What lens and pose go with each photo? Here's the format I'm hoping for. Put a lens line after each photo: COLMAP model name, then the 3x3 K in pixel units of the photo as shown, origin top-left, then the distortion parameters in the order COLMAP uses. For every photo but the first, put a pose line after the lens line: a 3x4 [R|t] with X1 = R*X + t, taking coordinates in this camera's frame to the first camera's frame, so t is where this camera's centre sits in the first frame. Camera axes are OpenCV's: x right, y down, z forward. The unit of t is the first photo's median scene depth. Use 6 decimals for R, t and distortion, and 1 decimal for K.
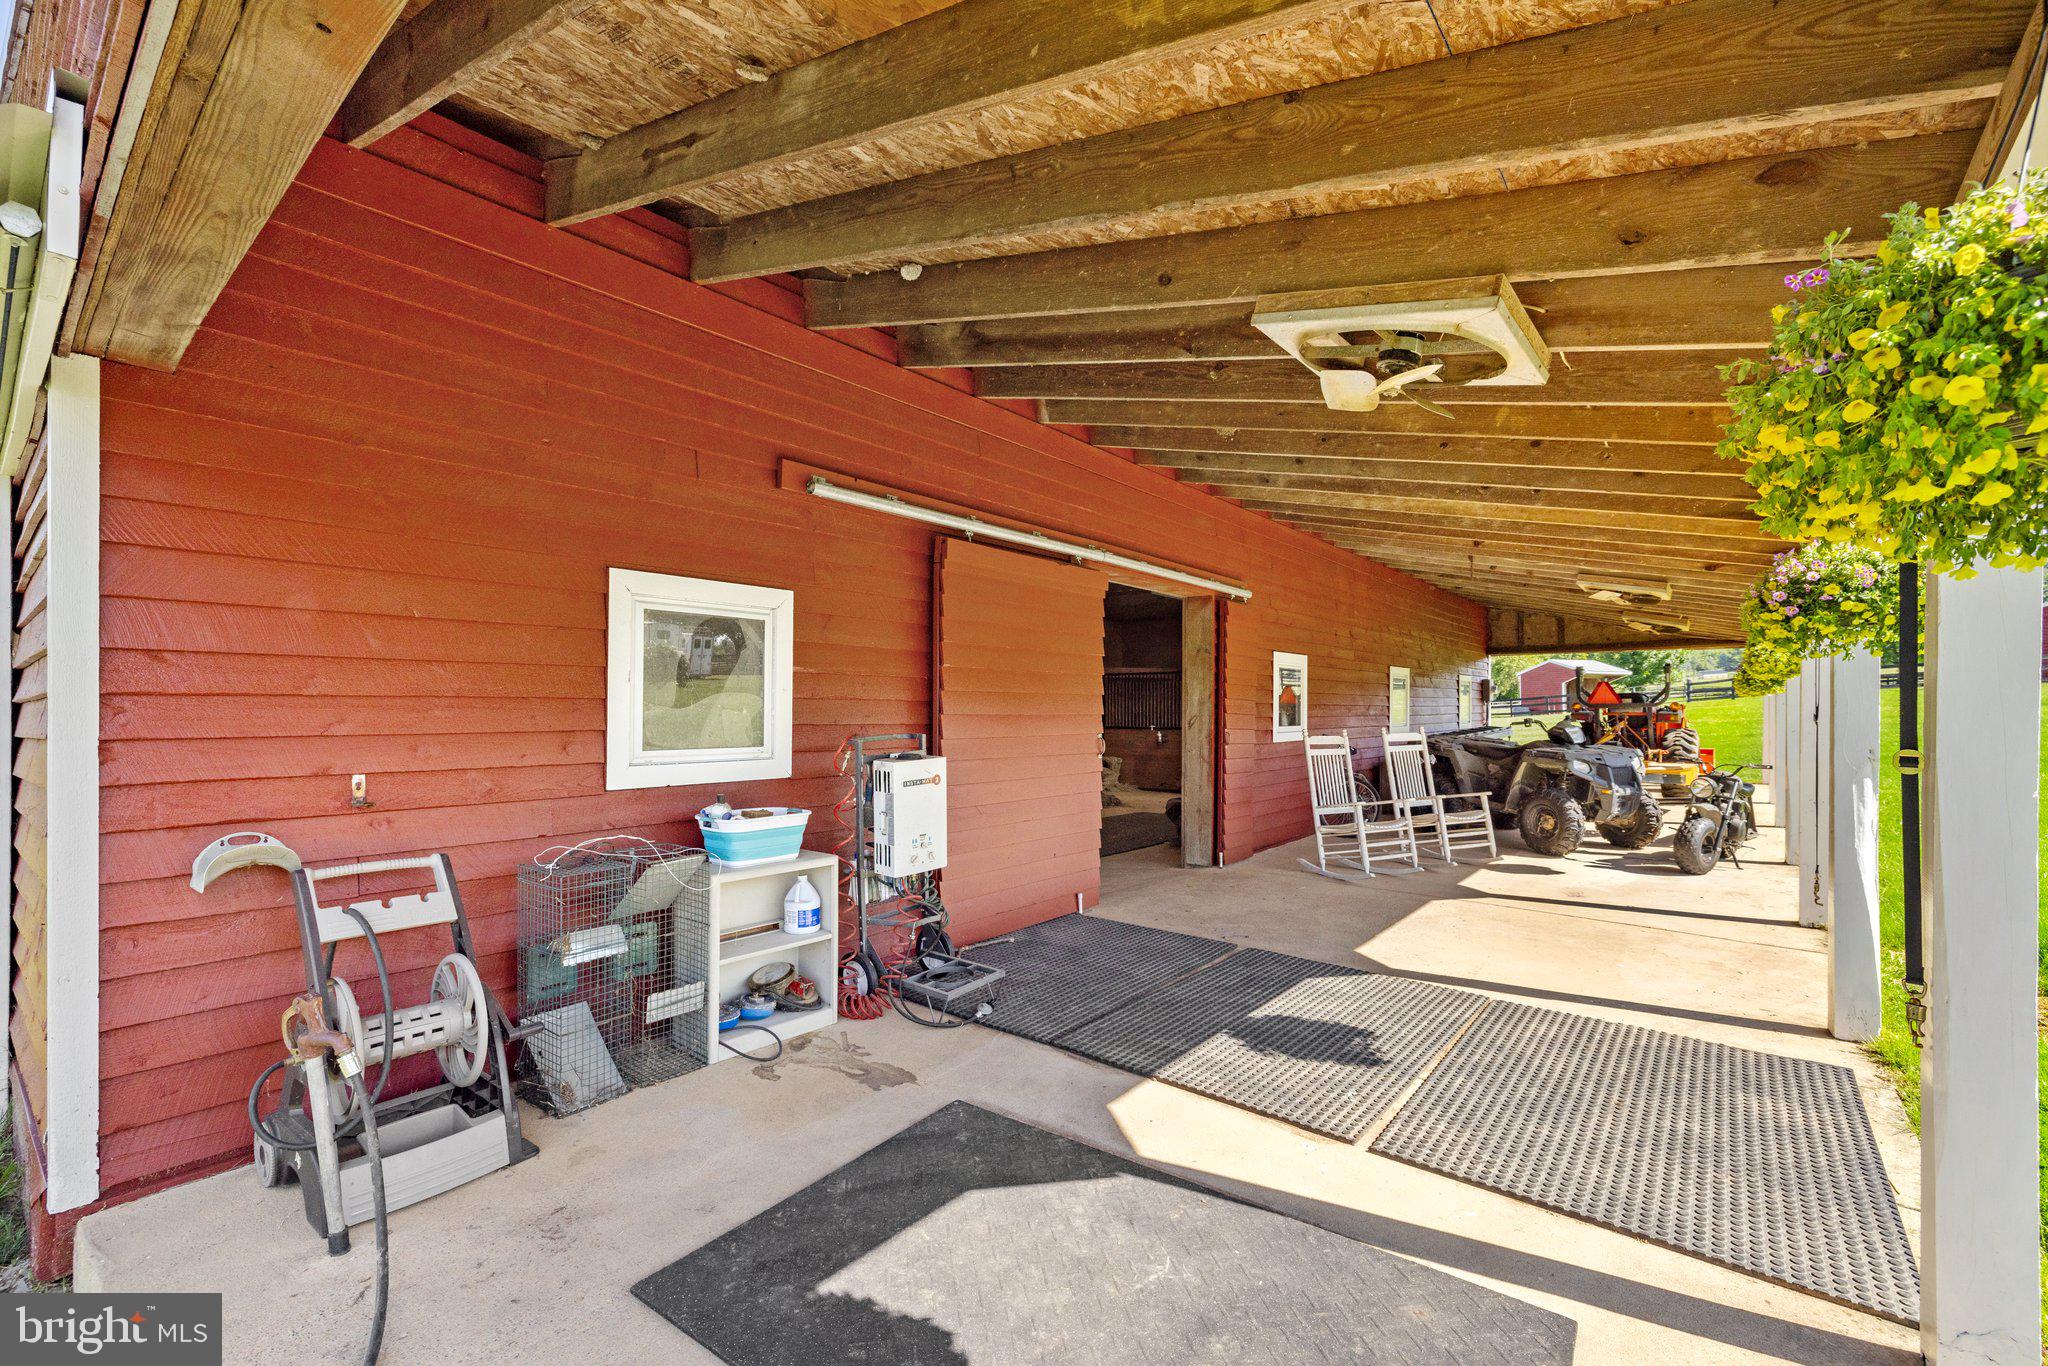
lens RADIAL K [[874.0, 0, 1015.4], [0, 874.0, 693.9], [0, 0, 1]] dist [0.001453, -0.000391]
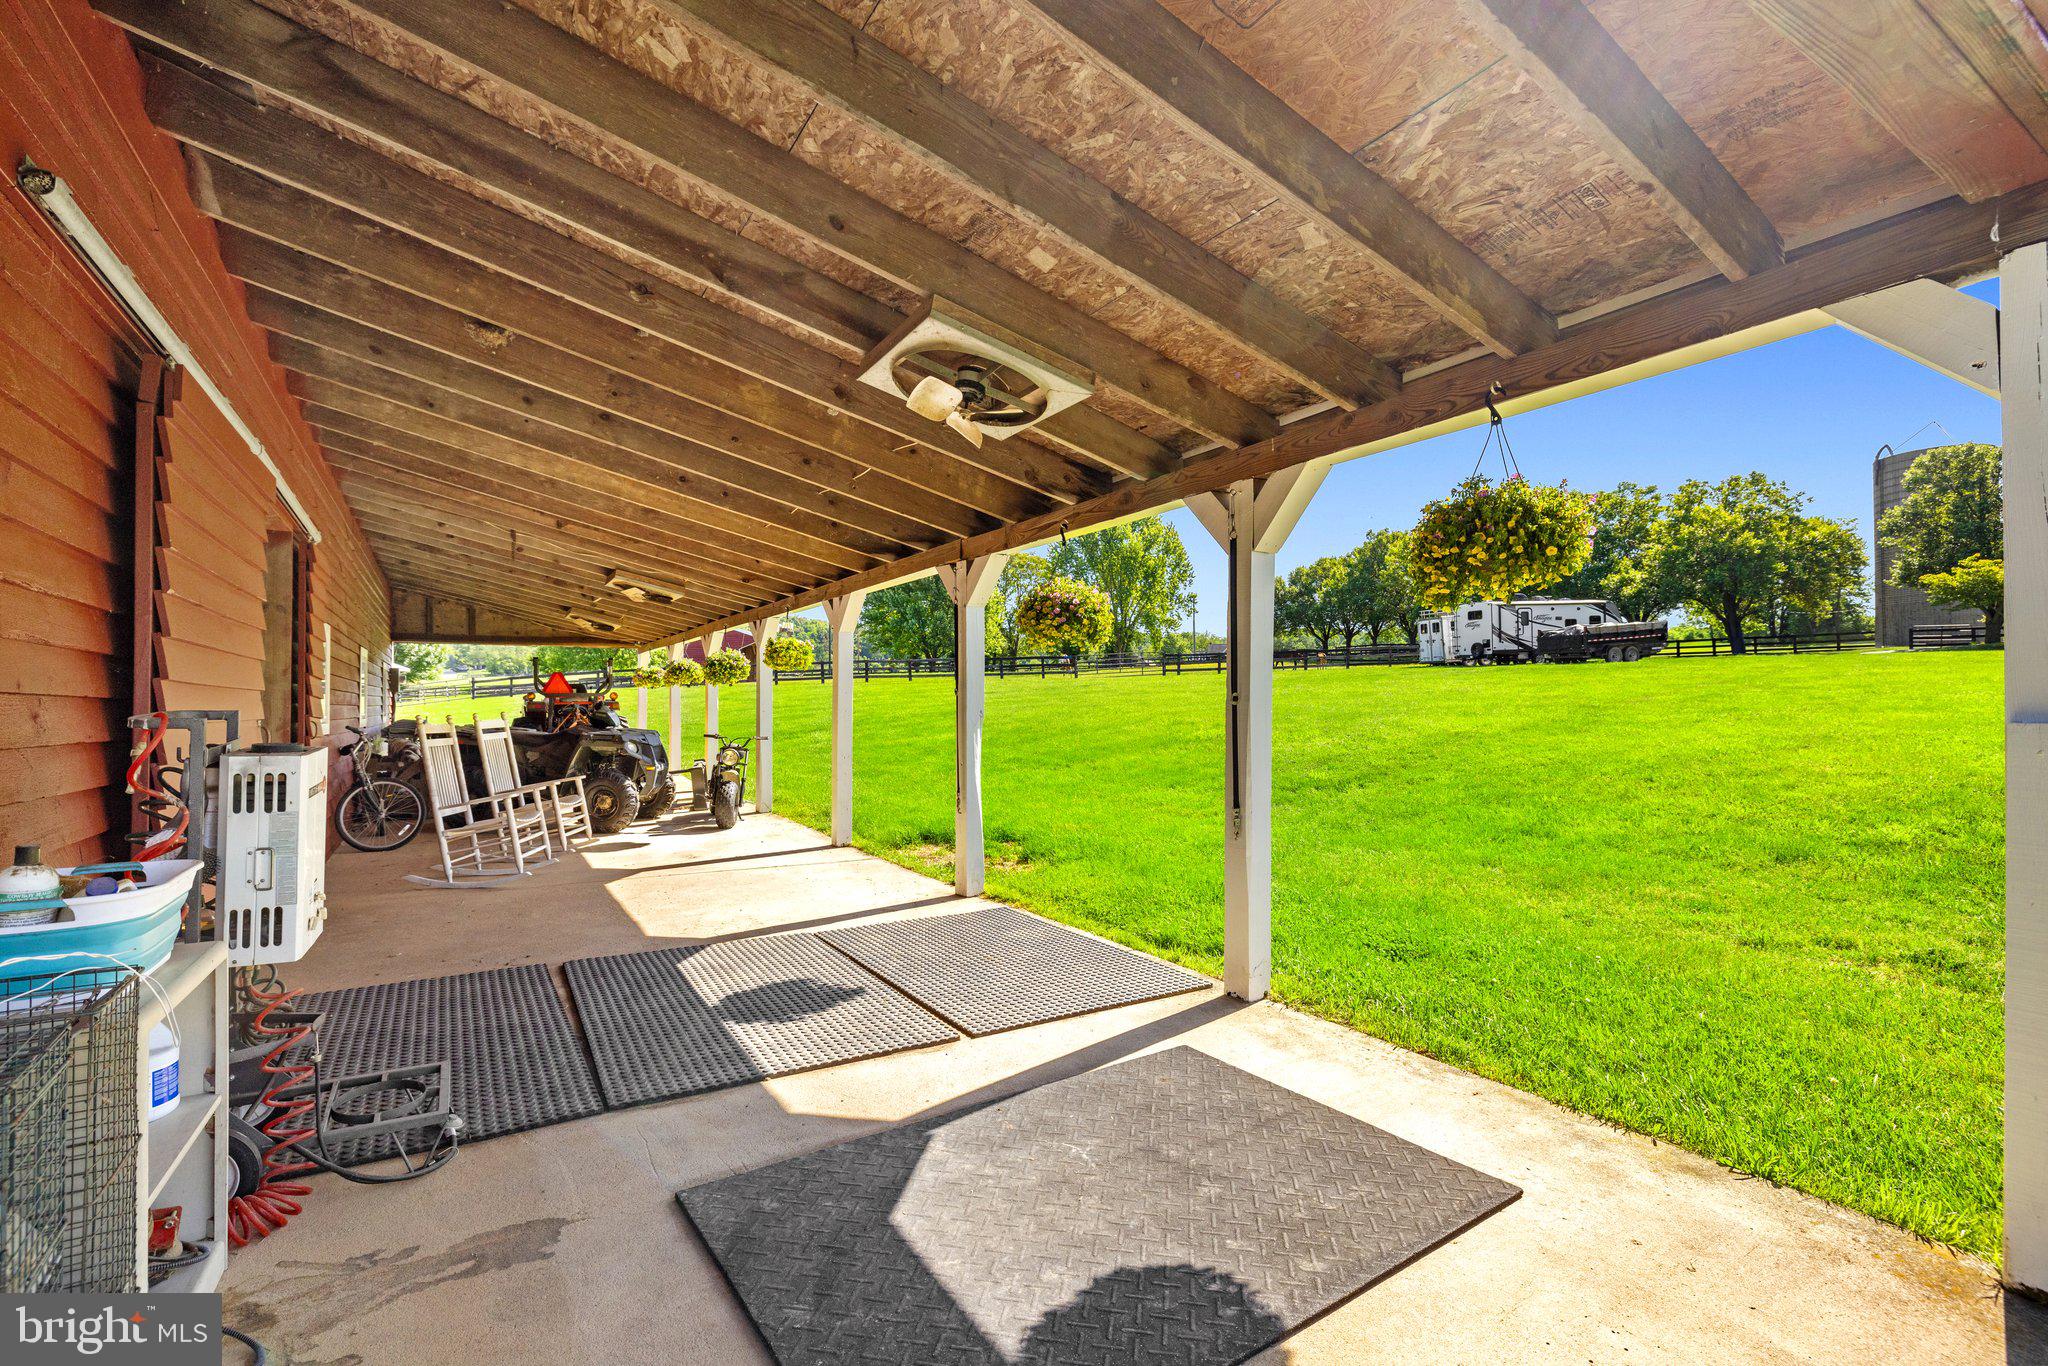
lens RADIAL K [[905.7, 0, 1012.0], [0, 905.7, 687.5], [0, 0, 1]] dist [0.004329, 0.000139]
pose [[0.335988, 0.012548, 0.941783, -0.558548], [-0.007155, 0.999916, -0.010769, 0.038964], [-0.941839, -0.003120, 0.336049, 0.388933]]
